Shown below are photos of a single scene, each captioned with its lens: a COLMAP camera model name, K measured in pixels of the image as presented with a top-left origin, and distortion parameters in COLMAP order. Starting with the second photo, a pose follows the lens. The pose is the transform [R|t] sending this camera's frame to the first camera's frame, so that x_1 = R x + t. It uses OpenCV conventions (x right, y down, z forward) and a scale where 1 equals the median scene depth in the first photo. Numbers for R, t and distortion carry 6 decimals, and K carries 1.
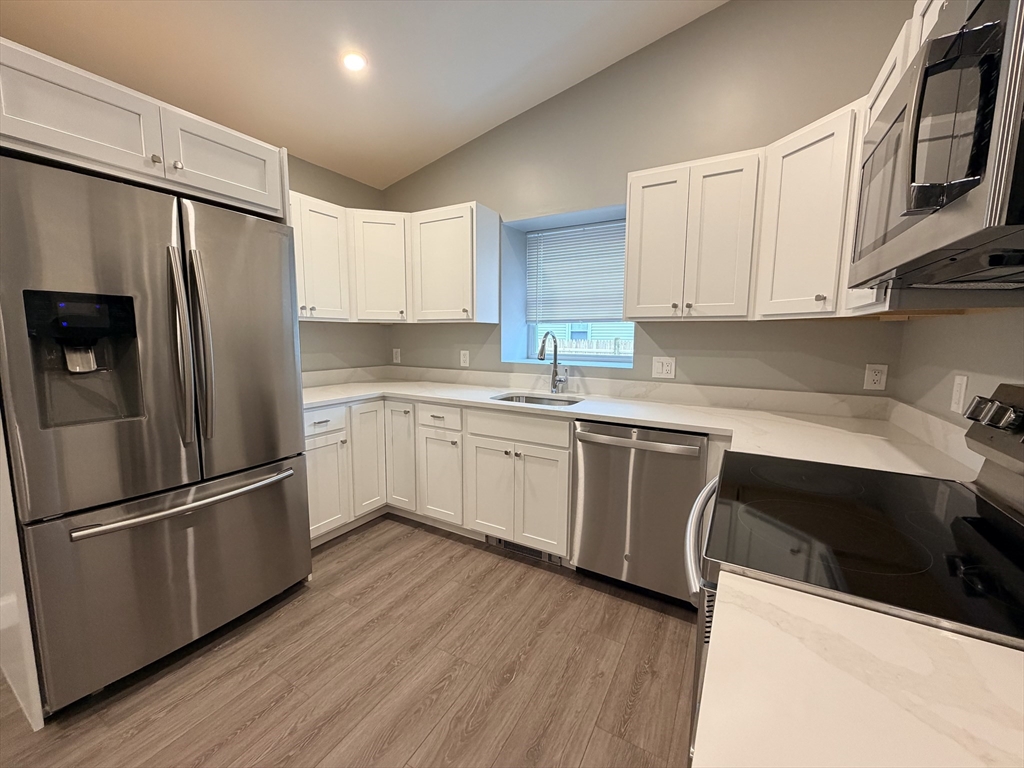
lens RADIAL K [[407.8, 0, 510.0], [0, 407.8, 383.6], [0, 0, 1]] dist [-0.001733, 0.000569]
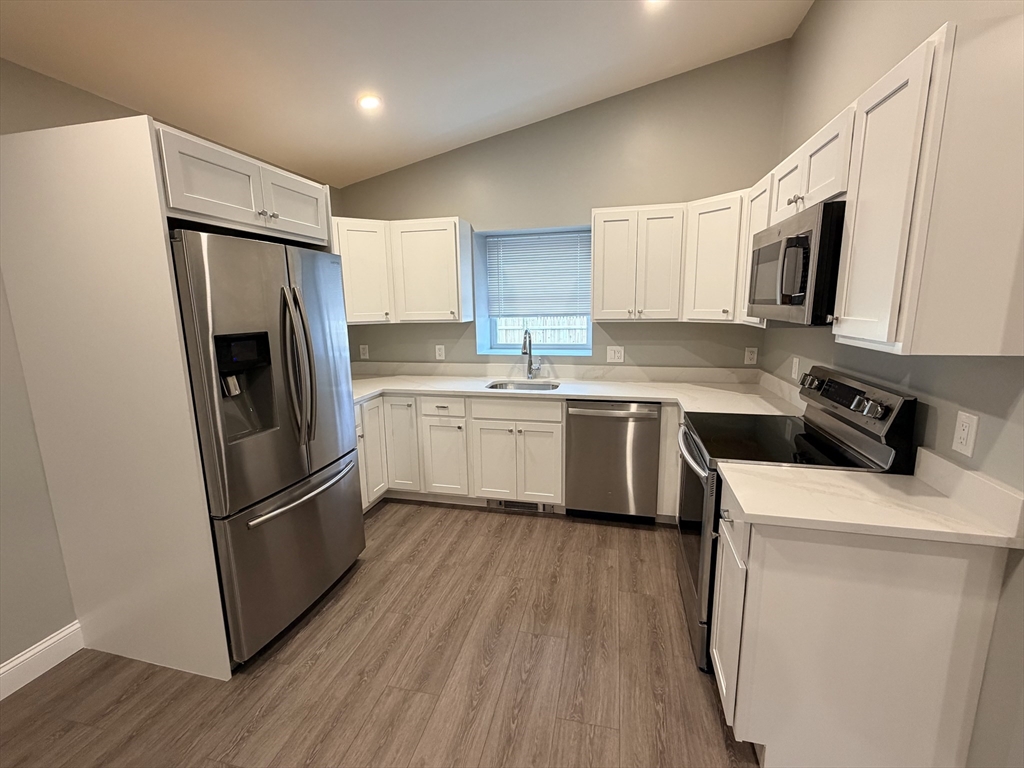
lens RADIAL K [[451.6, 0, 512.1], [0, 451.6, 384.6], [0, 0, 1]] dist [-0.001256, -0.000151]
pose [[0.958589, -0.073551, 0.275131, -0.426704], [0.057249, 0.996121, 0.066831, -0.072620], [-0.278979, -0.048313, 0.959081, -0.370431]]
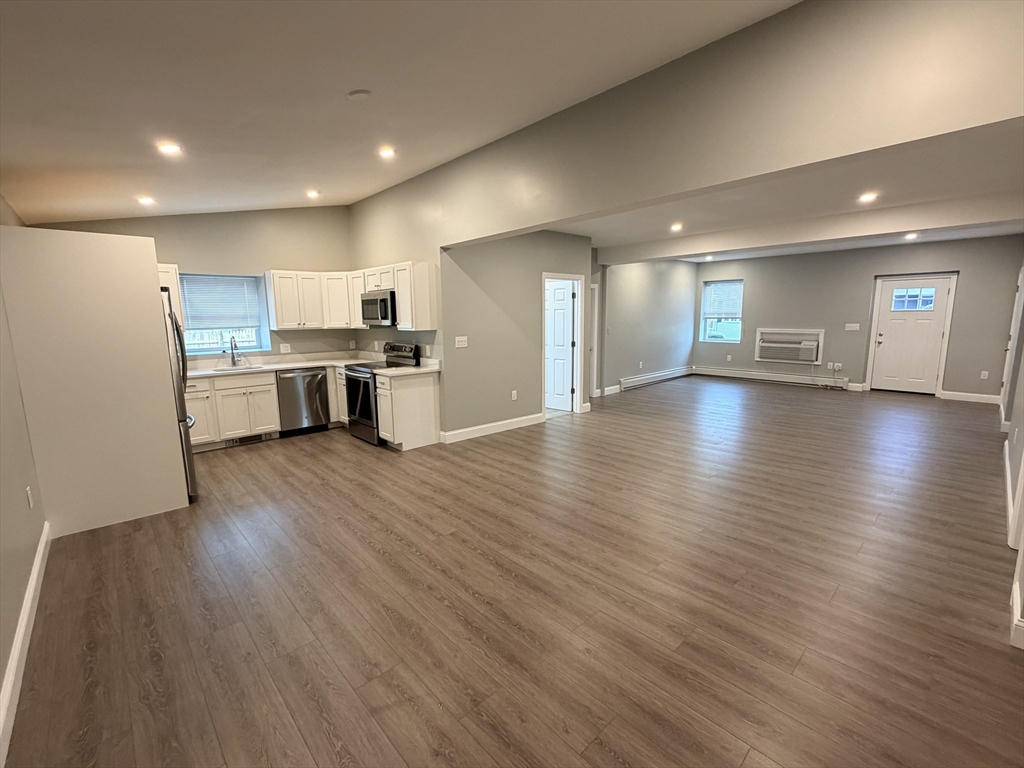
lens RADIAL K [[451.6, 0, 513.1], [0, 451.6, 379.7], [0, 0, 1]] dist [-0.001256, -0.000151]
pose [[0.298647, -0.151459, 0.942269, -2.097079], [0.129343, 0.984640, 0.117276, 0.002870], [-0.945558, 0.086852, 0.313650, -1.273077]]
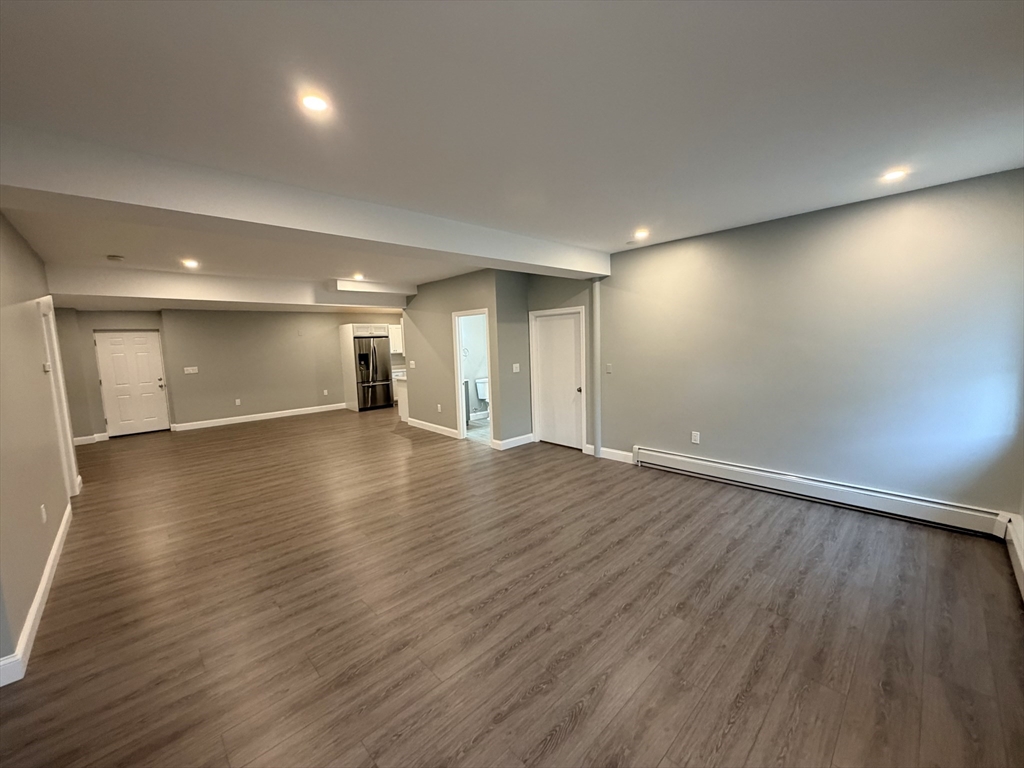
lens RADIAL K [[407.8, 0, 504.4], [0, 407.8, 383.2], [0, 0, 1]] dist [-0.001733, 0.000569]
pose [[0.954120, -0.008121, -0.299313, 2.514293], [0.003435, 0.999863, -0.016178, 0.310335], [0.299403, 0.014407, 0.954018, -3.670544]]
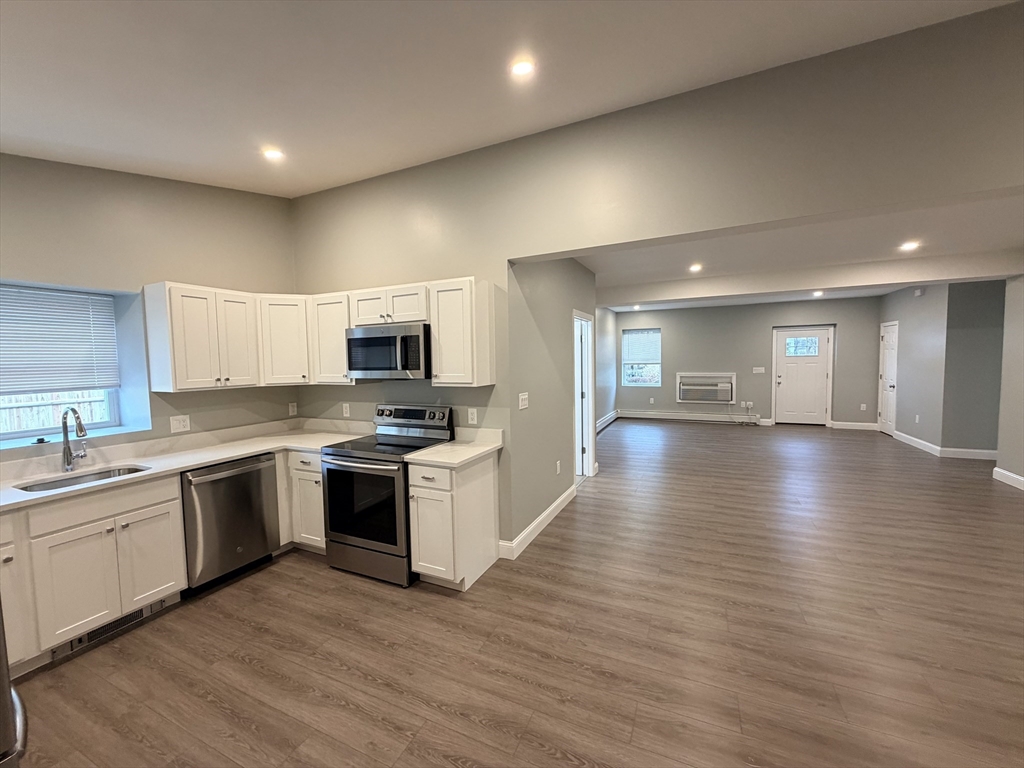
lens RADIAL K [[407.8, 0, 510.1], [0, 407.8, 381.2], [0, 0, 1]] dist [-0.001733, 0.000569]
pose [[-0.083040, -0.061960, 0.994618, -1.227496], [0.136761, 0.987914, 0.072960, -0.154026], [-0.987117, 0.142084, -0.073562, 0.045775]]
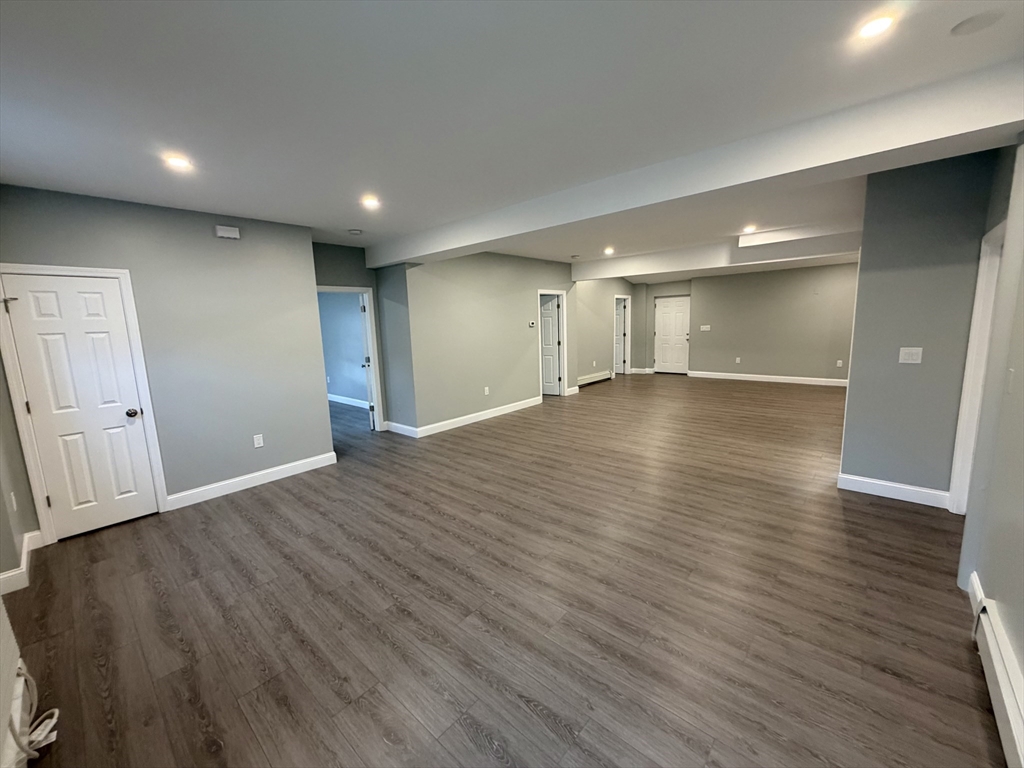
lens RADIAL K [[407.8, 0, 512.8], [0, 407.8, 382.4], [0, 0, 1]] dist [-0.001733, 0.000569]
pose [[-0.210368, 0.147117, -0.966489, 3.619779], [-0.087169, 0.981852, 0.168429, 0.109390], [0.973728, 0.119680, -0.193726, -1.851796]]
